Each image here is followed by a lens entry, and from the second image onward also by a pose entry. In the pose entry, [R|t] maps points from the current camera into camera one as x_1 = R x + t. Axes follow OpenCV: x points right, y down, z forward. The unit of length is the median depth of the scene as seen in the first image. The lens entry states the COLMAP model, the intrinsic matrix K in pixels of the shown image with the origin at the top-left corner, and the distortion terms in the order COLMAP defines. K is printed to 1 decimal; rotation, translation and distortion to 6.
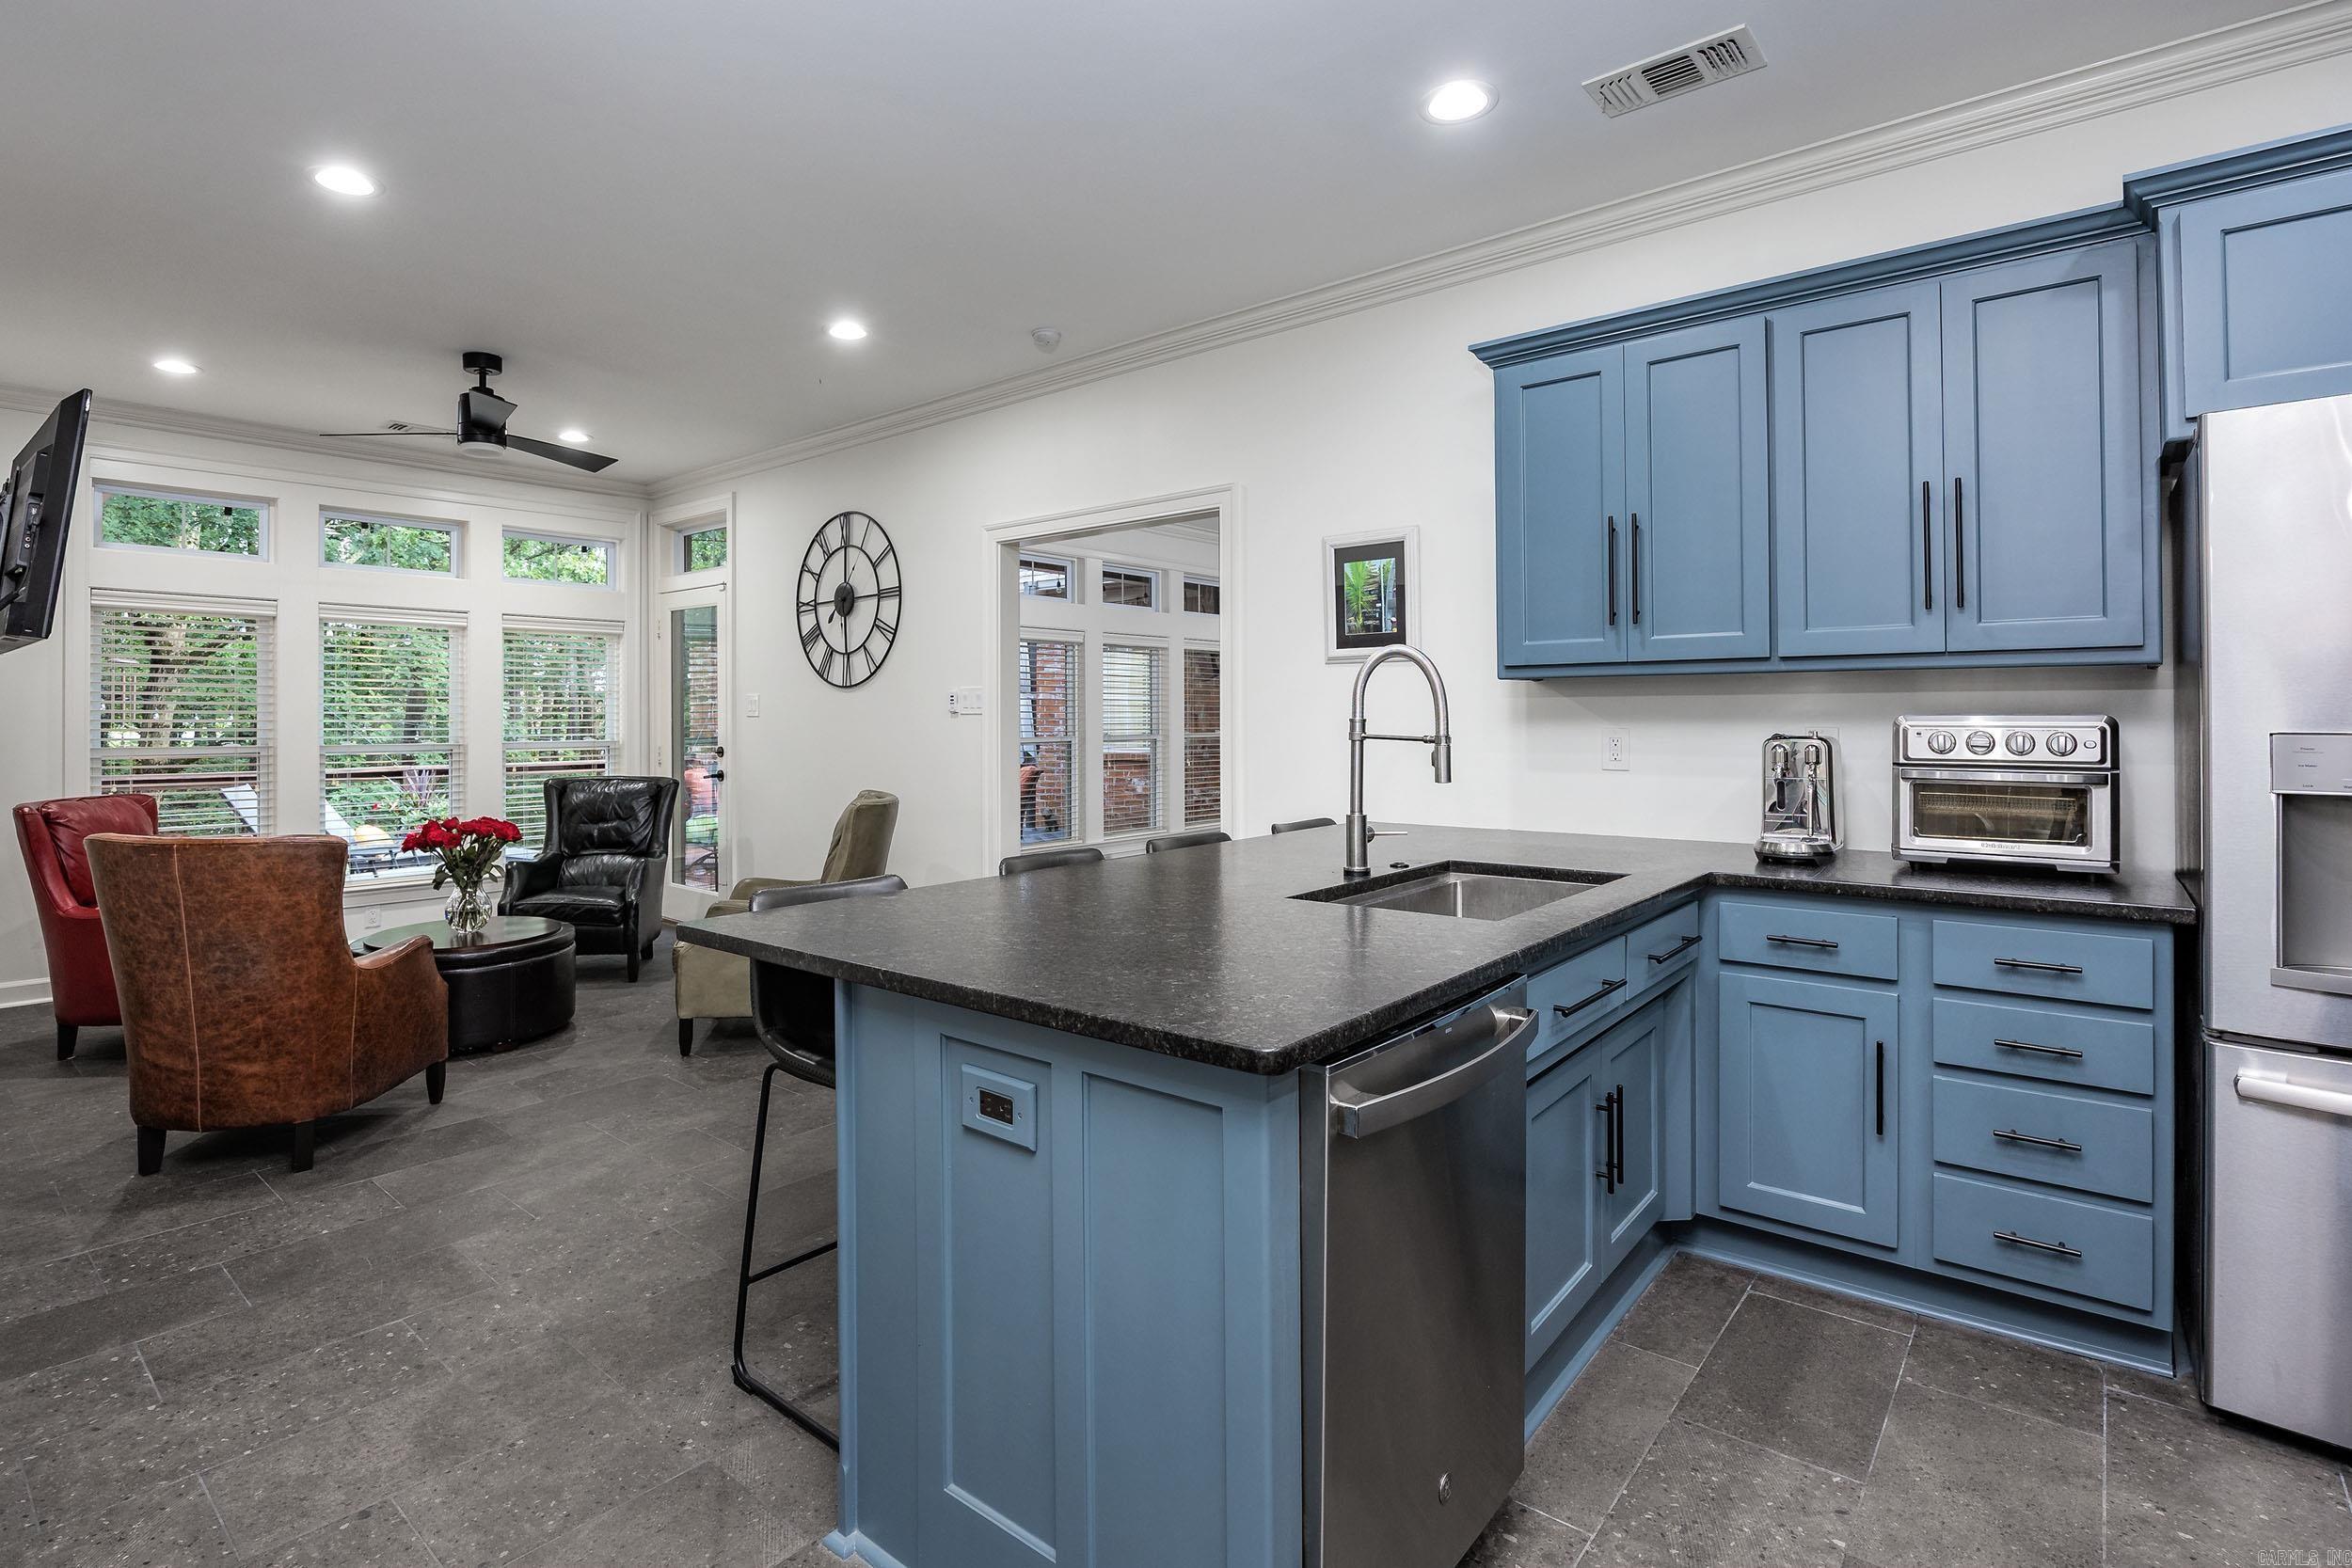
lens RADIAL K [[1115.1, 0, 1088.9], [0, 1115.1, 714.8], [0, 0, 1]] dist [0.028679, -0.000116]
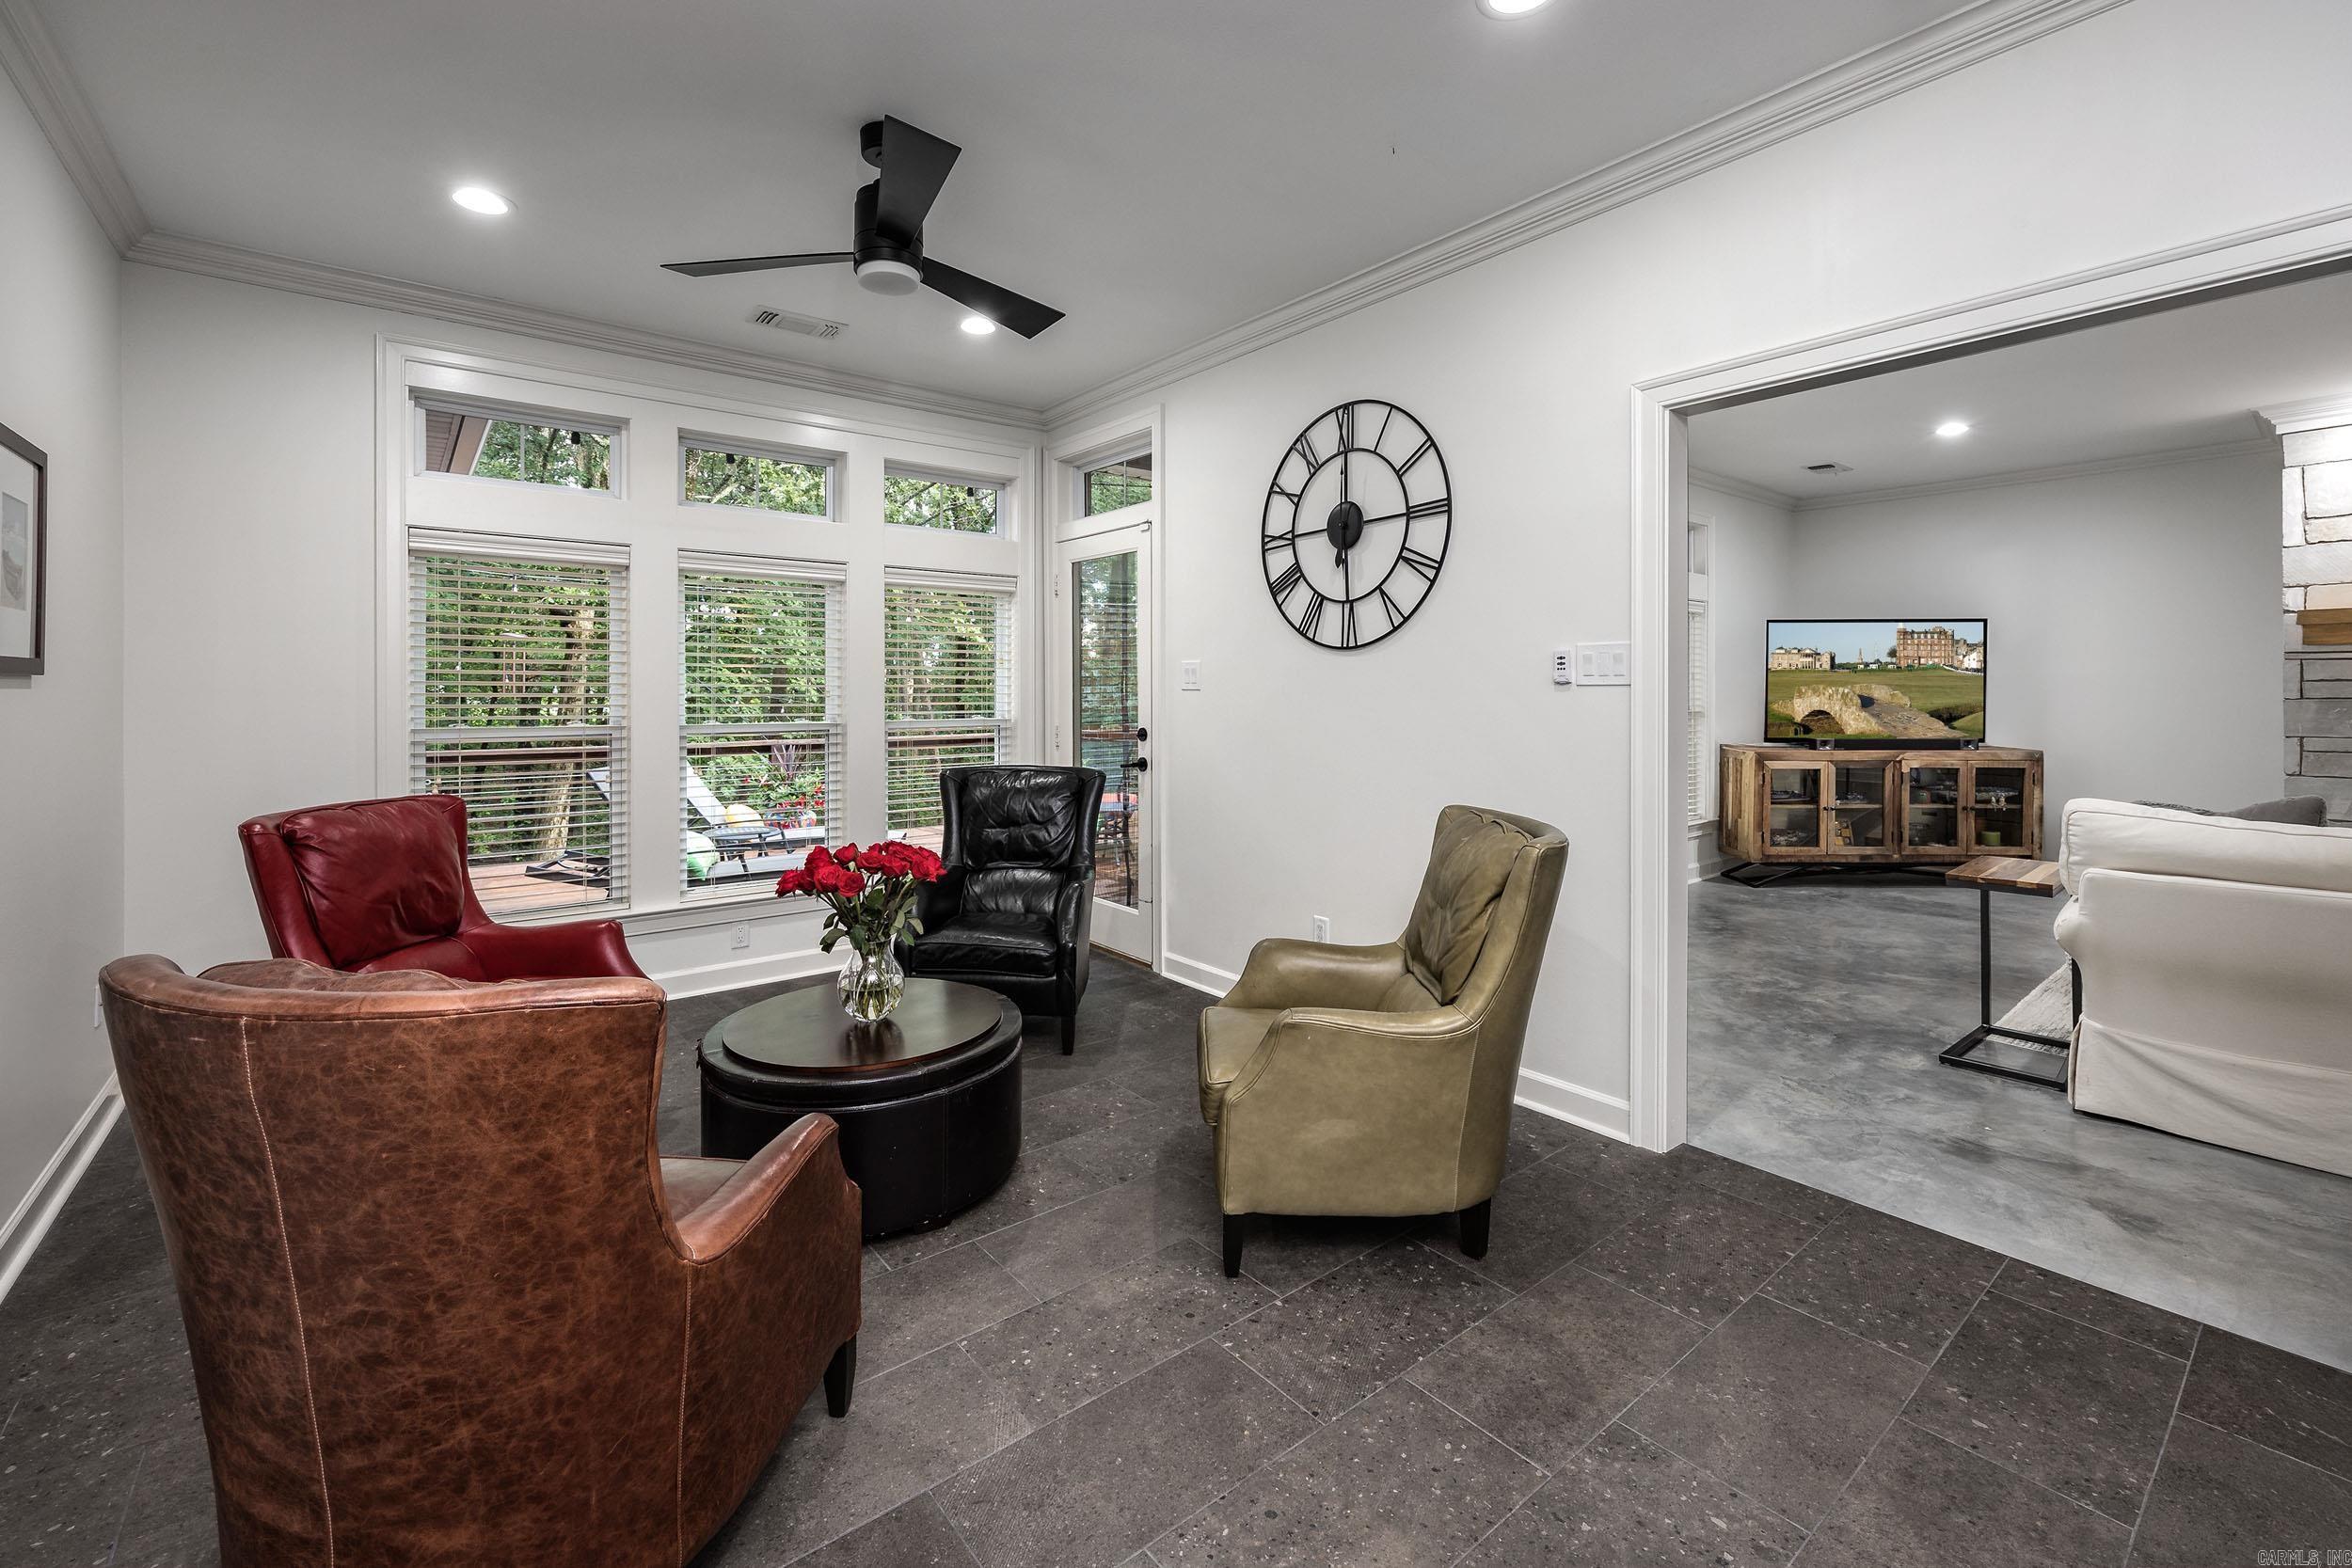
lens RADIAL K [[992.9, 0, 1206.3], [0, 992.9, 700.6], [0, 0, 1]] dist [0.026691, -0.000043]
pose [[0.991096, 0.001543, -0.133142, -0.229140], [-0.000197, 0.999949, 0.010120, 0.002170], [0.133151, -0.010003, 0.991045, 0.369093]]
